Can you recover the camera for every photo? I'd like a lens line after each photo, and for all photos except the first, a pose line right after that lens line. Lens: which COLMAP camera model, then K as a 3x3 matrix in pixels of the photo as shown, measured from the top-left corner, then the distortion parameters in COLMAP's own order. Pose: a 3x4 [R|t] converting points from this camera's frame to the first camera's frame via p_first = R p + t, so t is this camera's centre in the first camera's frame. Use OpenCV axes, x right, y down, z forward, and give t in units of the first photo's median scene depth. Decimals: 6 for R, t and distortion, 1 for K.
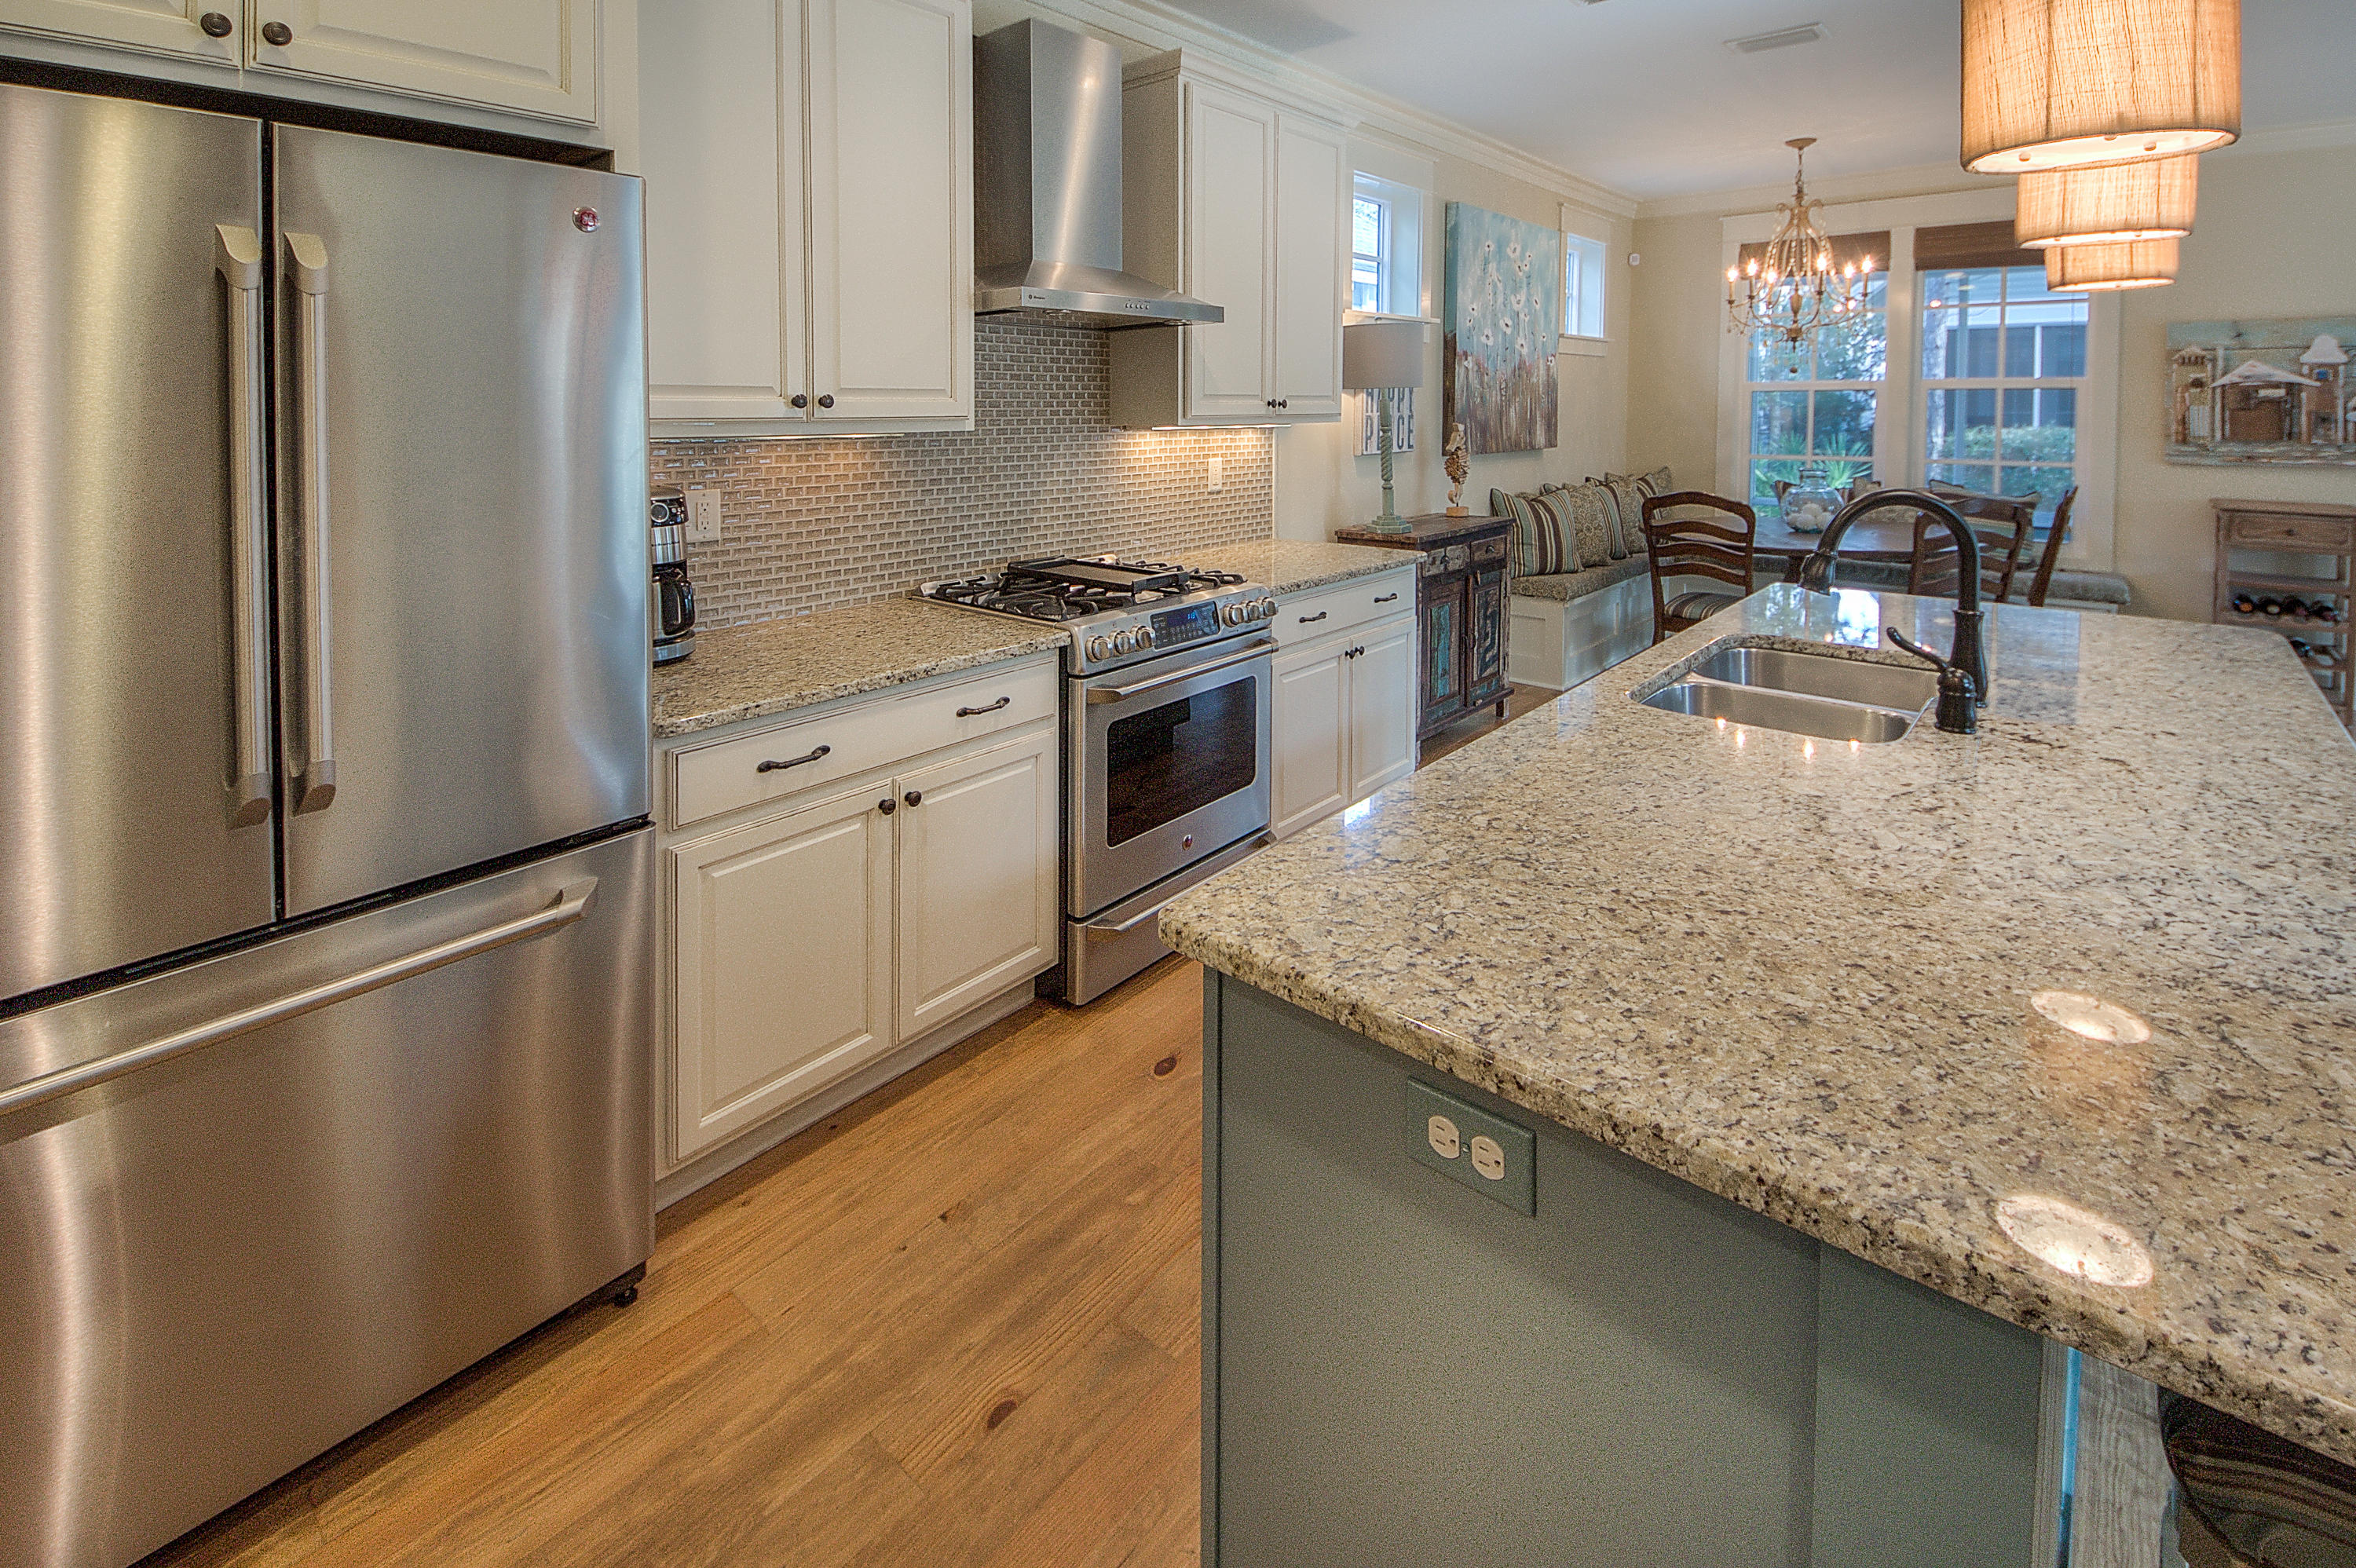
lens RADIAL K [[989.9, 0, 1172.8], [0, 989.9, 427.1], [0, 0, 1]] dist [0.003224, 0.000010]
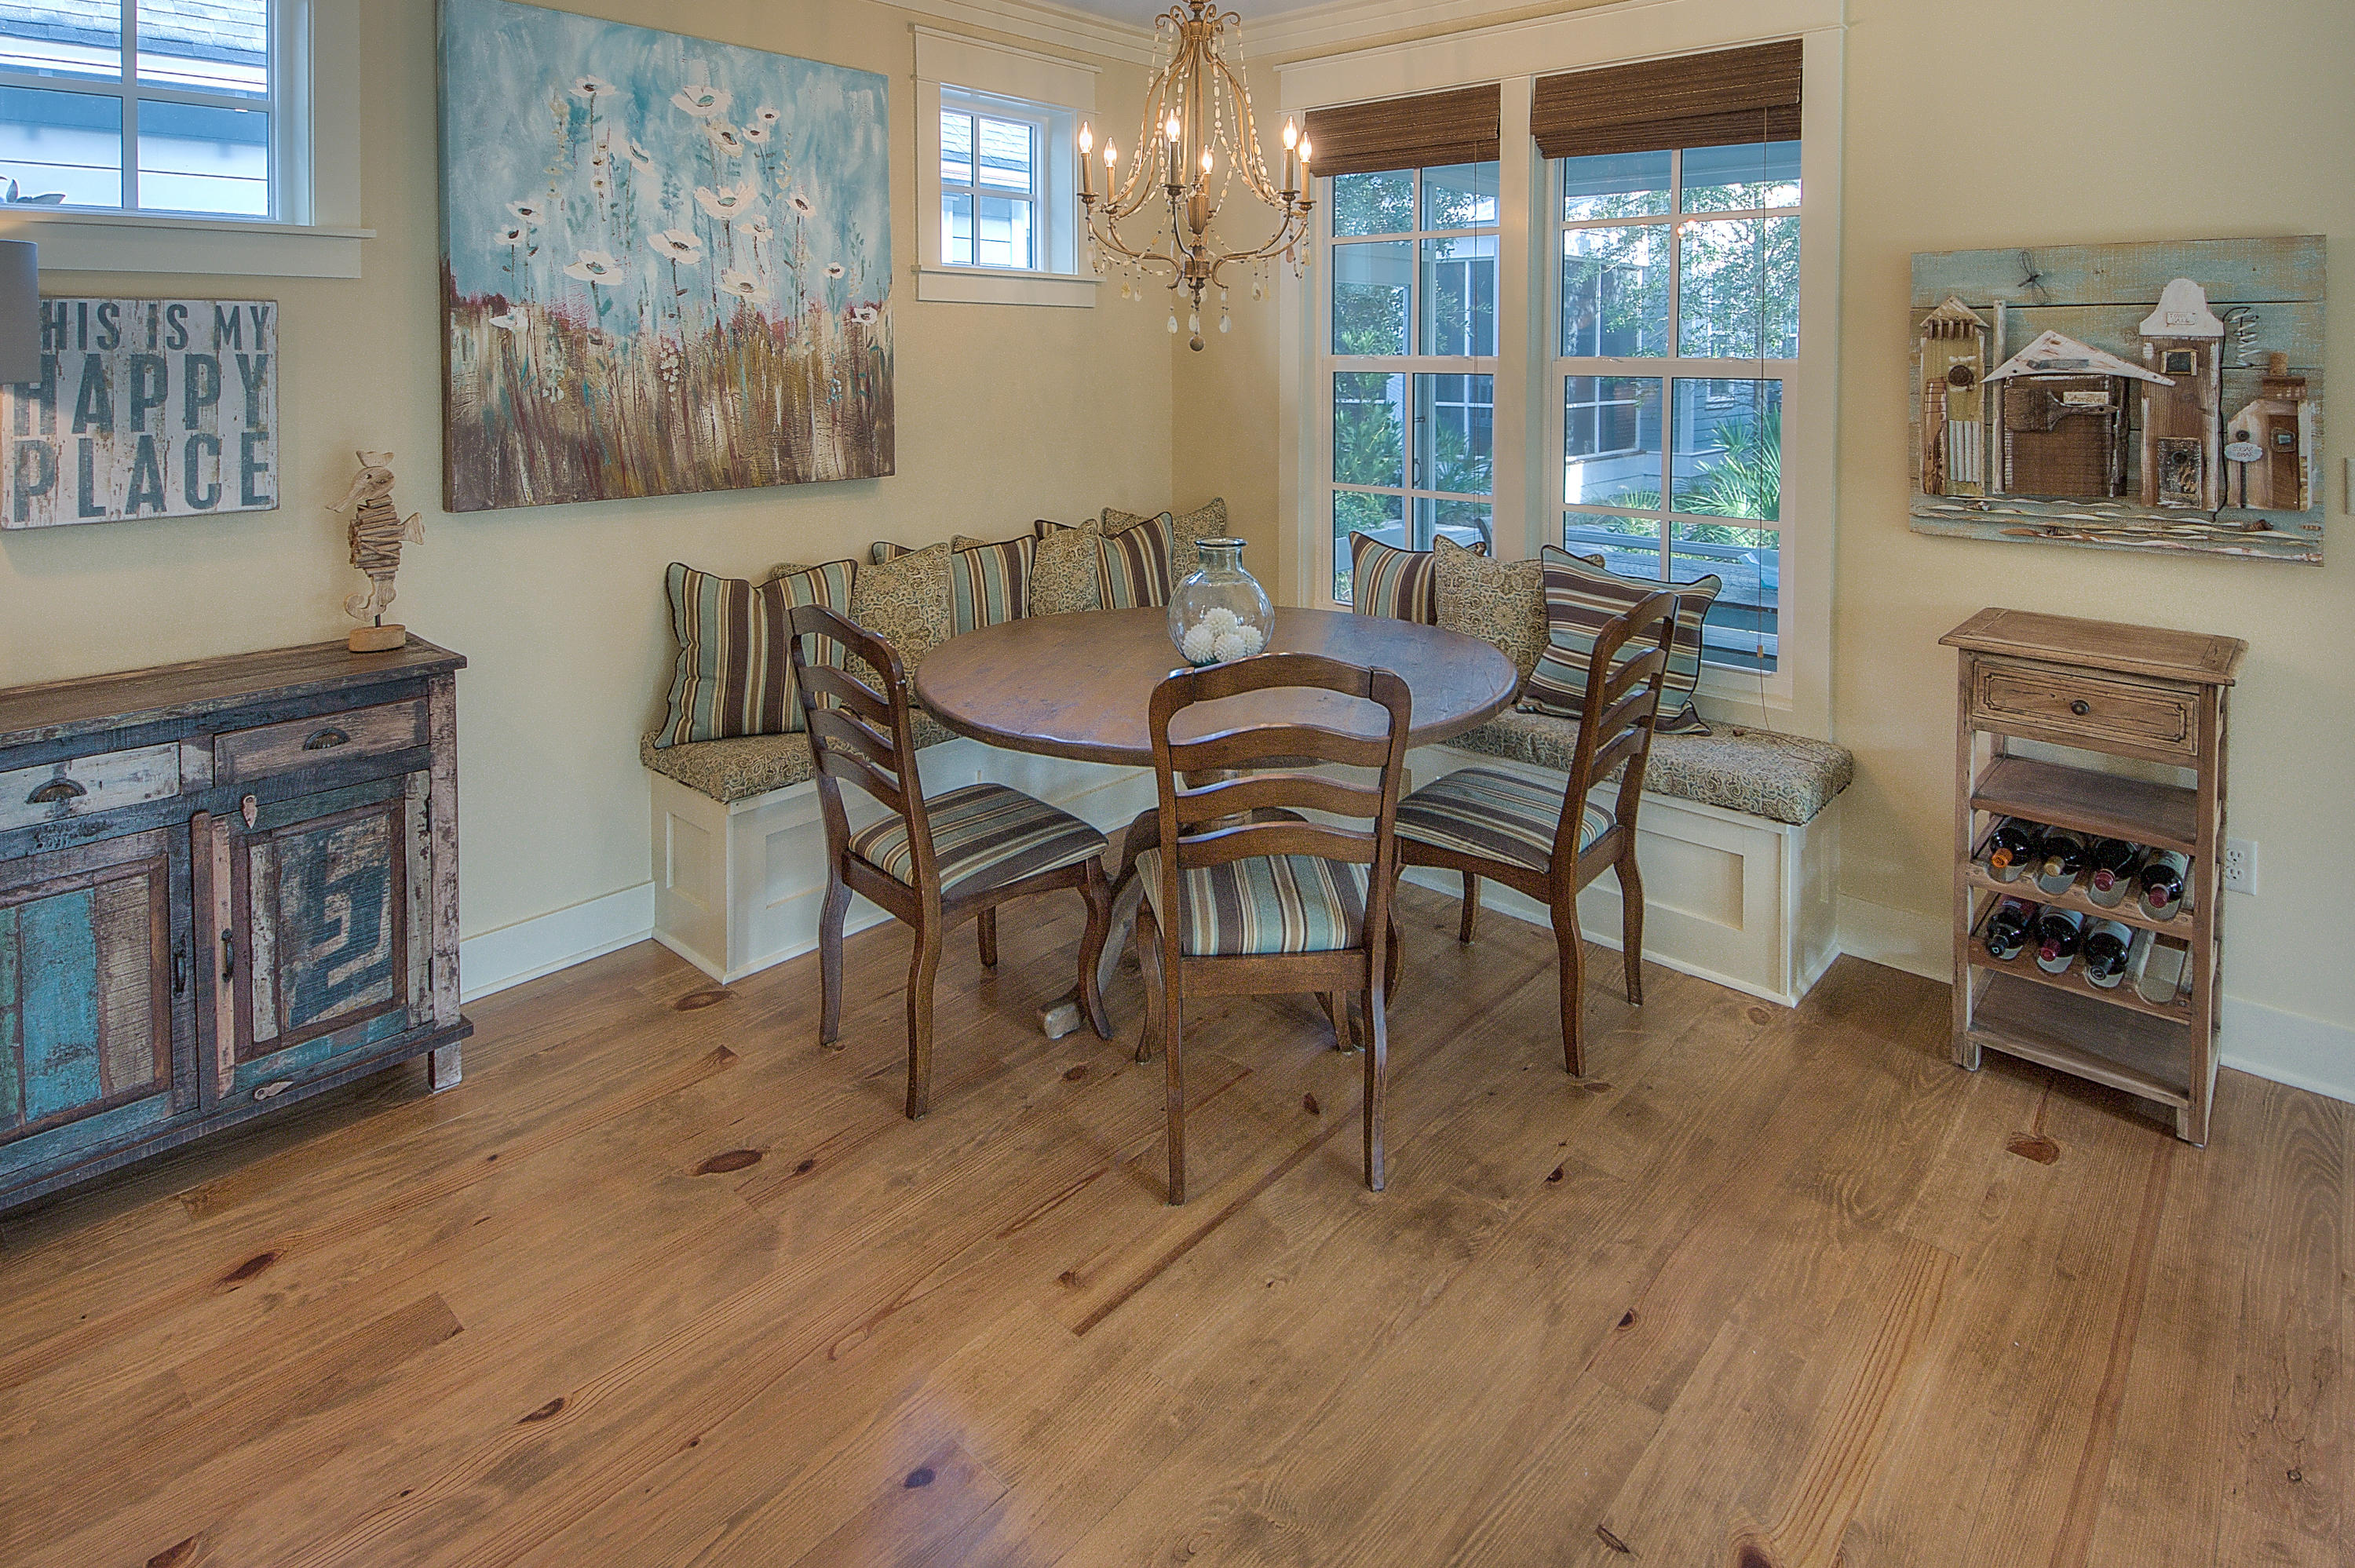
lens RADIAL K [[1212.7, 0, 1178.2], [0, 1212.7, 377.8], [0, 0, 1]] dist [0.026518, 0.000281]
pose [[0.999873, 0.008018, 0.013795, 0.658701], [-0.007978, 0.999964, -0.002970, -0.039294], [-0.013818, 0.002860, 0.999900, 0.410135]]
